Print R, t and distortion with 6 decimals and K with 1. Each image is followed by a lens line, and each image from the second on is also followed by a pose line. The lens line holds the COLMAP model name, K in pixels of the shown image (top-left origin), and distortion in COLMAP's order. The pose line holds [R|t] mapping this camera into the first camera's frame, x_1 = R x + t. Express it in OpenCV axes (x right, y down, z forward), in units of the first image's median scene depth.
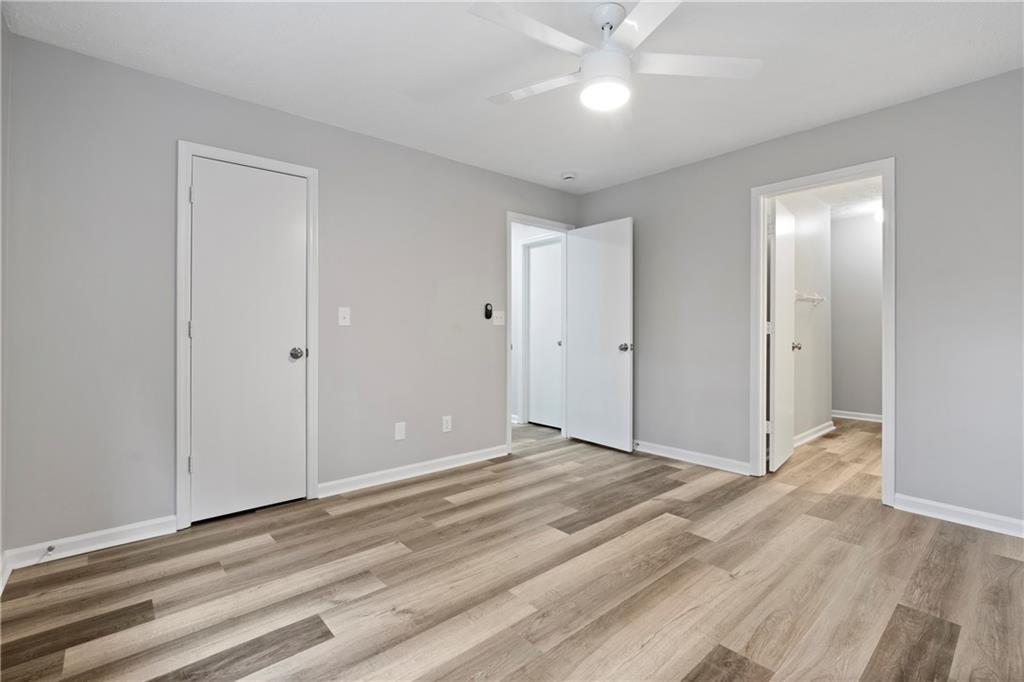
lens RADIAL K [[464.2, 0, 518.5], [0, 464.2, 329.6], [0, 0, 1]] dist [-0.013617, 0.001006]
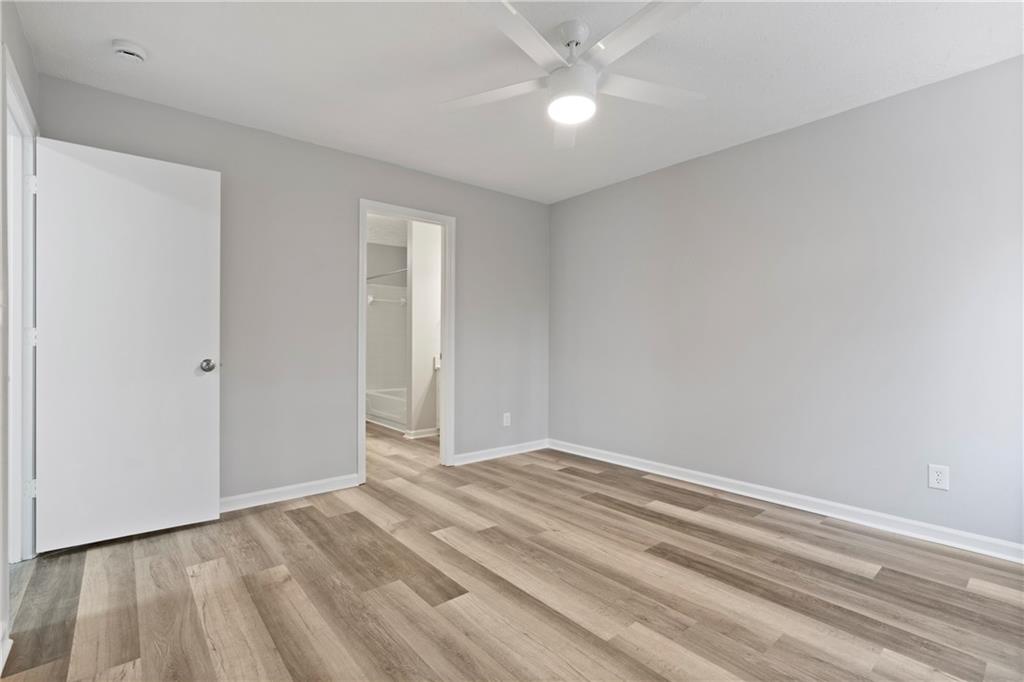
lens RADIAL K [[464.2, 0, 518.5], [0, 464.2, 329.6], [0, 0, 1]] dist [-0.013617, 0.001006]
pose [[0.018942, 0.025291, 0.999501, -0.648334], [-0.001584, 0.999680, -0.025266, 0.007948], [-0.999819, -0.001104, 0.018976, 0.834438]]
